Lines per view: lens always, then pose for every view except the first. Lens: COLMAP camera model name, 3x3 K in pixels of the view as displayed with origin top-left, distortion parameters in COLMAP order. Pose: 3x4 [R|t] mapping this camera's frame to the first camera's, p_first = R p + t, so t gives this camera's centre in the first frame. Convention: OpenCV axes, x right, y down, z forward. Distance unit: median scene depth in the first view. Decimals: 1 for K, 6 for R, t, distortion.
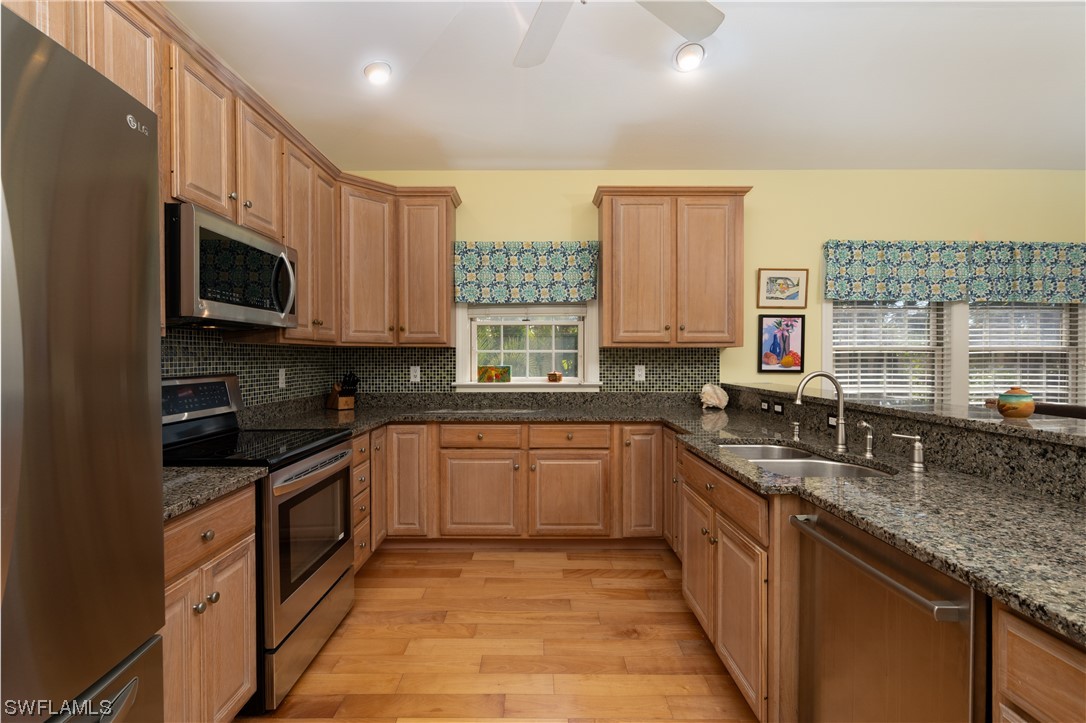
lens RADIAL K [[497.0, 0, 535.2], [0, 497.0, 358.5], [0, 0, 1]] dist [-0.009876, 0.003064]
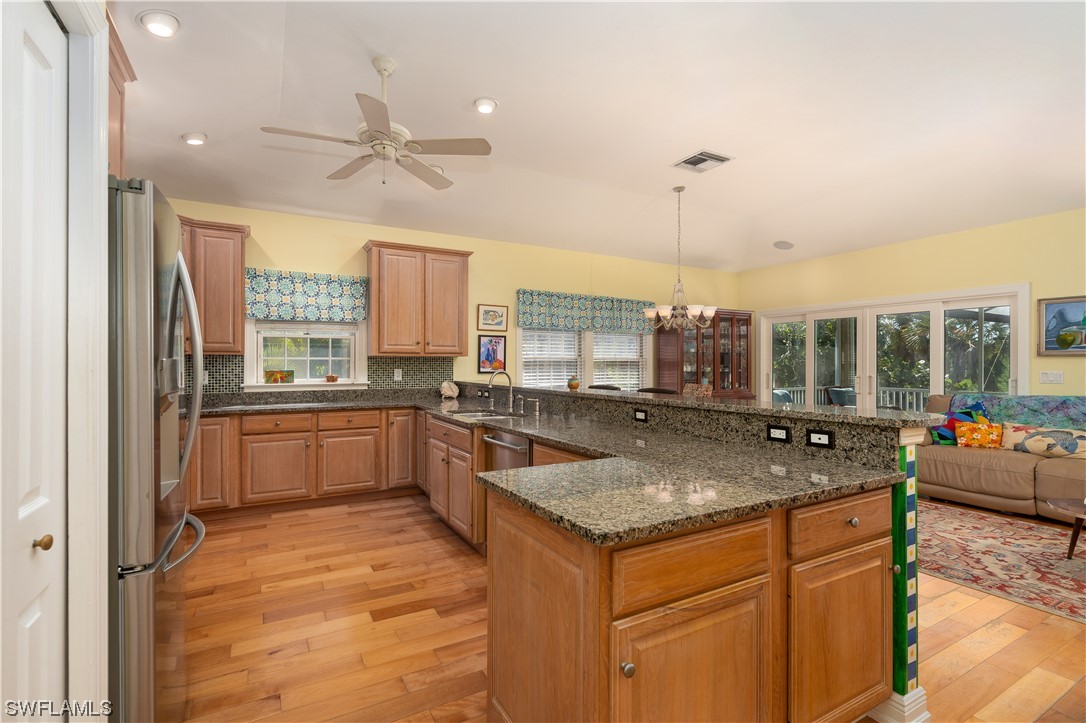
lens RADIAL K [[497.0, 0, 540.8], [0, 497.0, 361.6], [0, 0, 1]] dist [-0.009876, 0.003064]
pose [[0.867086, 0.001848, 0.498154, -0.145233], [0.001241, 0.999982, -0.005869, 0.001932], [-0.498156, 0.005707, 0.867069, -0.430985]]
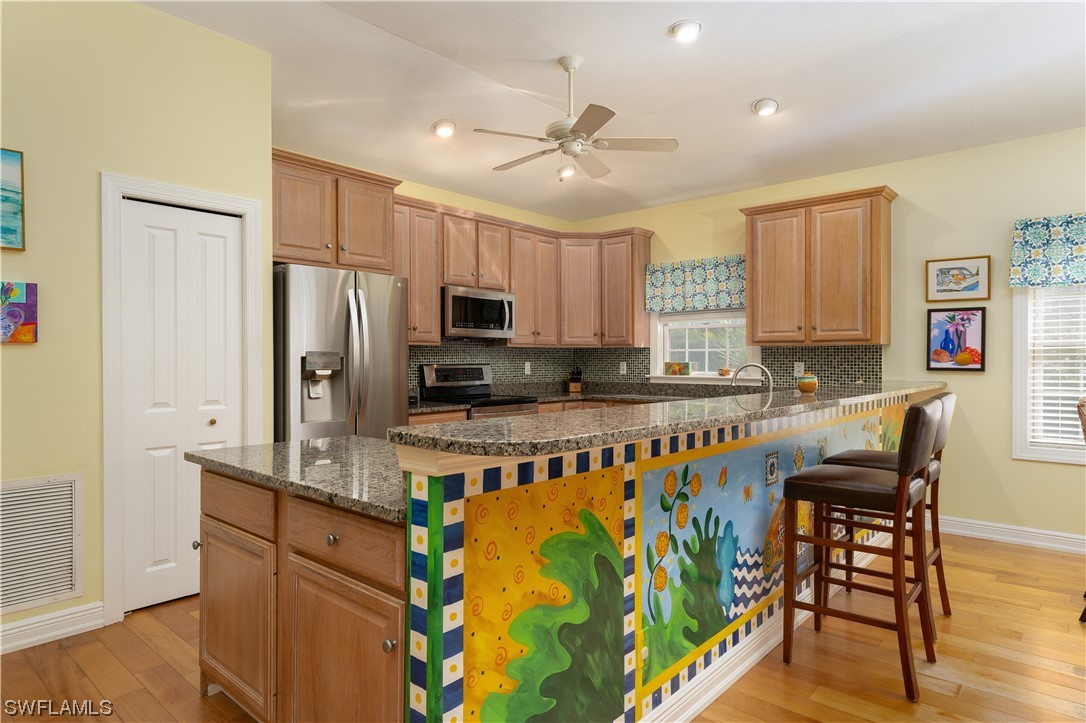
lens RADIAL K [[633.4, 0, 536.6], [0, 633.4, 356.9], [0, 0, 1]] dist [0.006764, 0.002558]
pose [[0.744294, -0.000663, -0.667851, 0.767399], [-0.002412, 0.999990, -0.003681, 0.009661], [0.667847, 0.004351, 0.744286, -0.436560]]
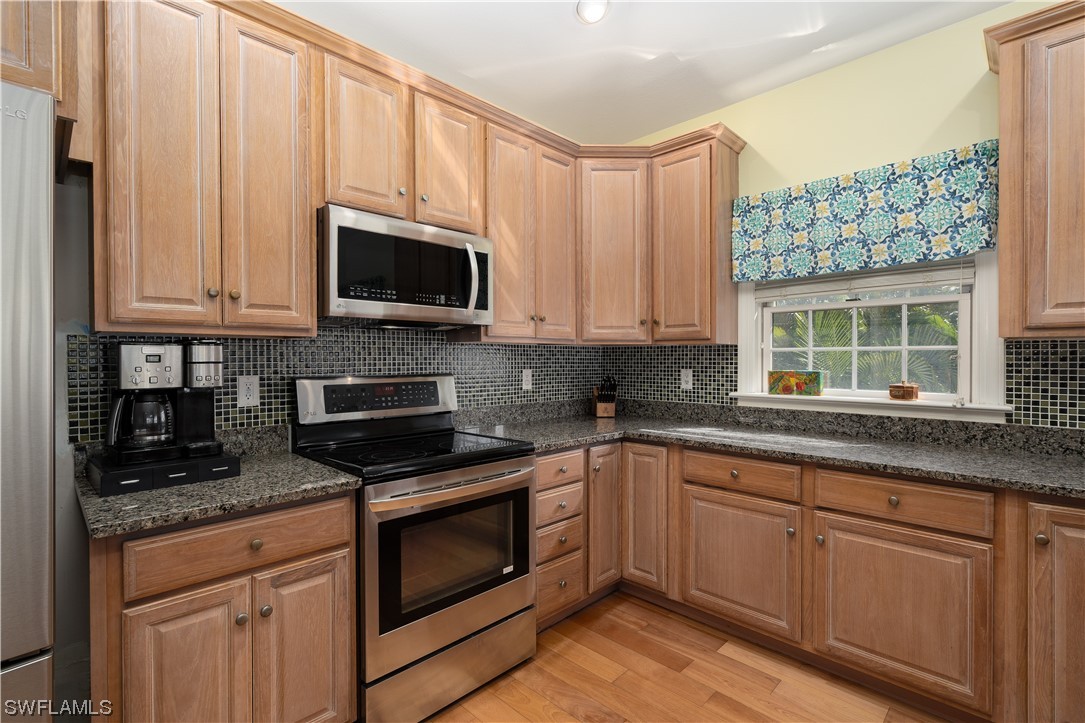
lens RADIAL K [[496.5, 0, 540.4], [0, 496.5, 360.0], [0, 0, 1]] dist [-0.009876, 0.003064]
pose [[0.705948, 0.003060, -0.708258, 0.164498], [-0.003926, 0.999992, 0.000407, 0.001310], [0.708253, 0.002493, 0.705954, 0.302294]]
